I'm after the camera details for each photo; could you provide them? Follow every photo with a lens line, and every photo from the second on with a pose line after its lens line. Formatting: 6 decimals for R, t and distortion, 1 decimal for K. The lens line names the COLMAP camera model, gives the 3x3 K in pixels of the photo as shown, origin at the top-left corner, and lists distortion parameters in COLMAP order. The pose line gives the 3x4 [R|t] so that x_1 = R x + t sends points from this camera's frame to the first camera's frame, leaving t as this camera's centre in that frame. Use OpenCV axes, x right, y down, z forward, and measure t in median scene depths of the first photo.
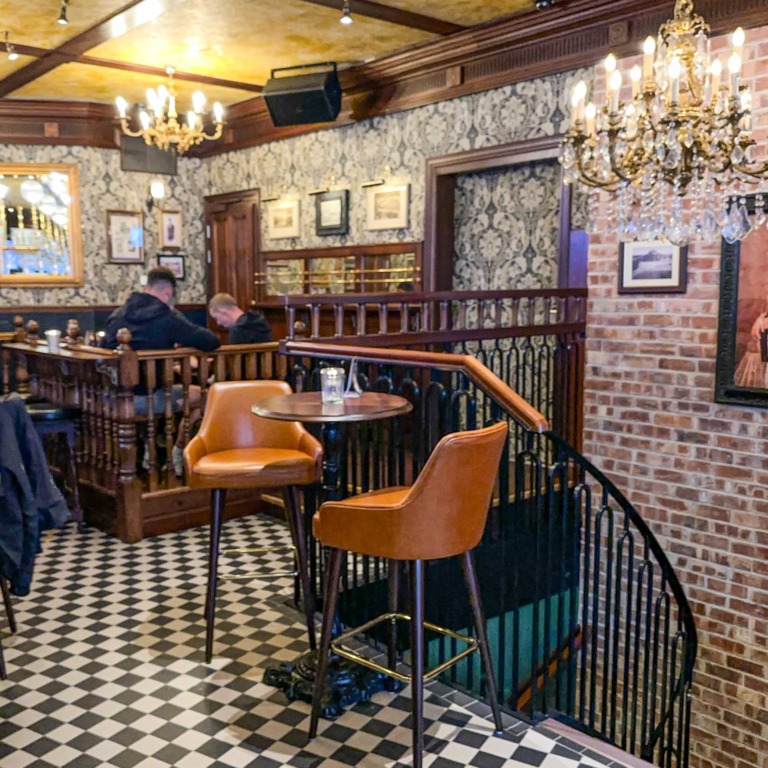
lens RADIAL K [[829.0, 0, 300.0], [0, 829.0, 396.7], [0, 0, 1]] dist [0.207108, -0.465100]
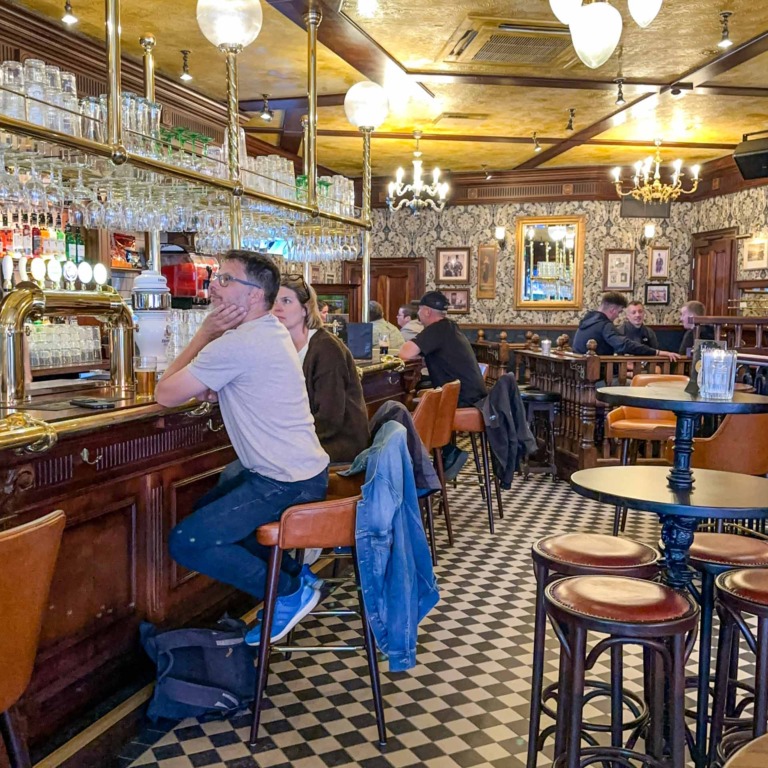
lens RADIAL K [[873.3, 0, 382.7], [0, 873.3, 408.4], [0, 0, 1]] dist [0.029566, -0.028236]
pose [[0.872015, 0.069234, -0.484558, 0.130083], [-0.078172, 0.996938, 0.001764, 0.037949], [0.483196, 0.036341, 0.874757, -0.292149]]
